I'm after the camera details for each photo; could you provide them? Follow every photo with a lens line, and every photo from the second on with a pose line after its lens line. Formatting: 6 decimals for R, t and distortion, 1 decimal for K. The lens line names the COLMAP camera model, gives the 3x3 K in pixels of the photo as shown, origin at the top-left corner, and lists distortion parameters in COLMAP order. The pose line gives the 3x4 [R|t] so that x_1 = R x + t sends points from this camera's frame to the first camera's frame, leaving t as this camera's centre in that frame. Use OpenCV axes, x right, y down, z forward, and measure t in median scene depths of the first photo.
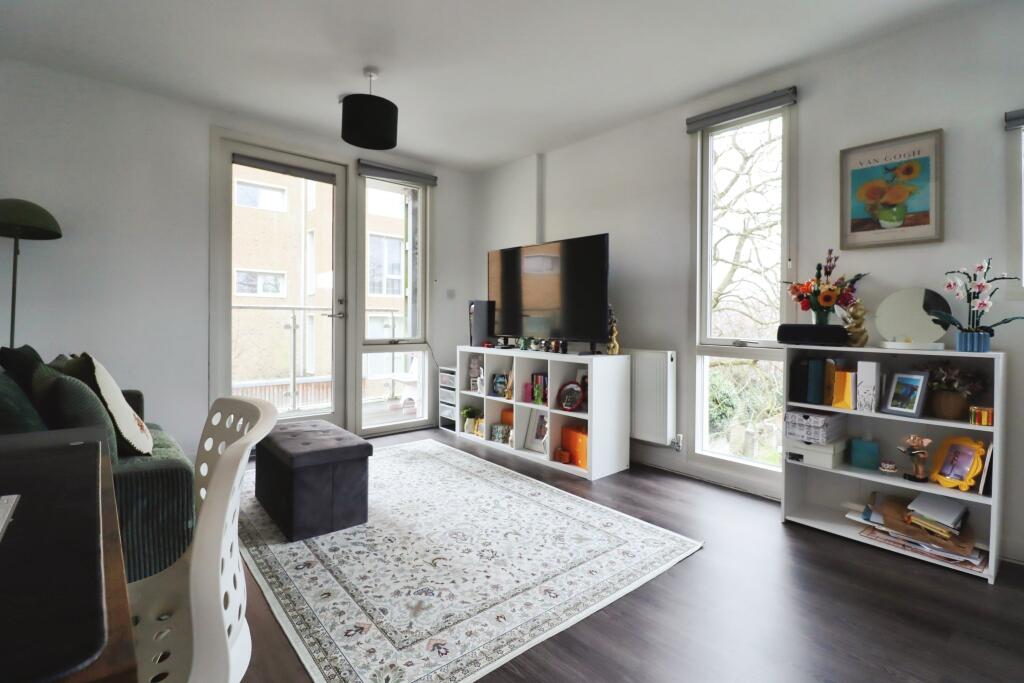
lens RADIAL K [[478.3, 0, 513.1], [0, 478.3, 328.9], [0, 0, 1]] dist [0.000638, -0.015005]
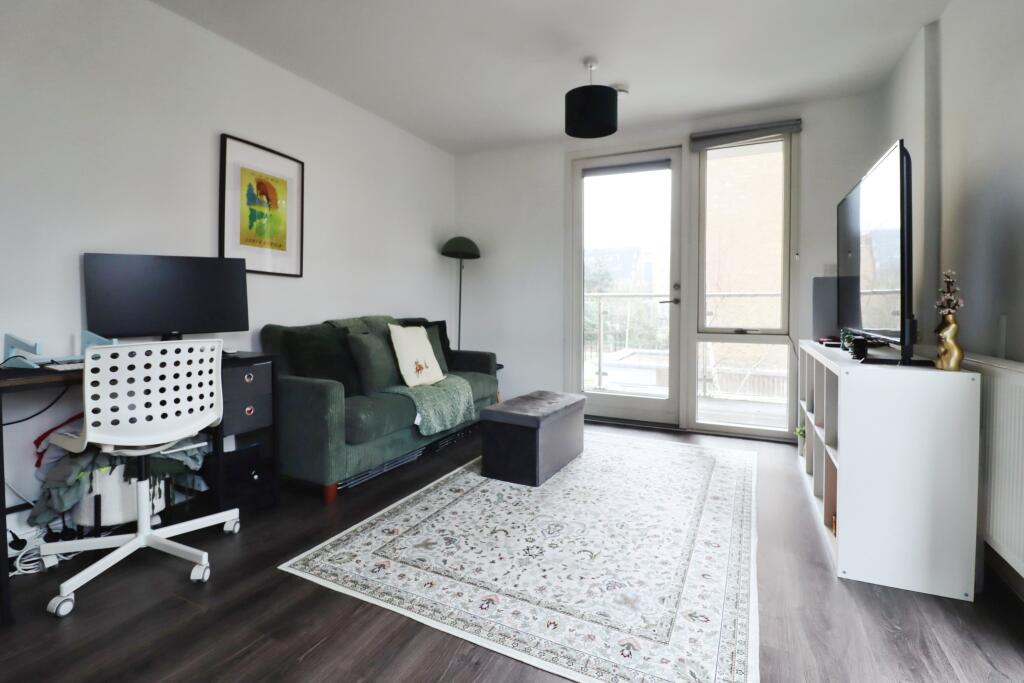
lens RADIAL K [[478.3, 0, 513.1], [0, 478.3, 328.9], [0, 0, 1]] dist [0.000638, -0.015005]
pose [[0.389925, 0.037146, -0.920097, 0.739504], [-0.017235, 0.999305, 0.033040, 0.003280], [0.920685, 0.002975, 0.390294, 0.563343]]
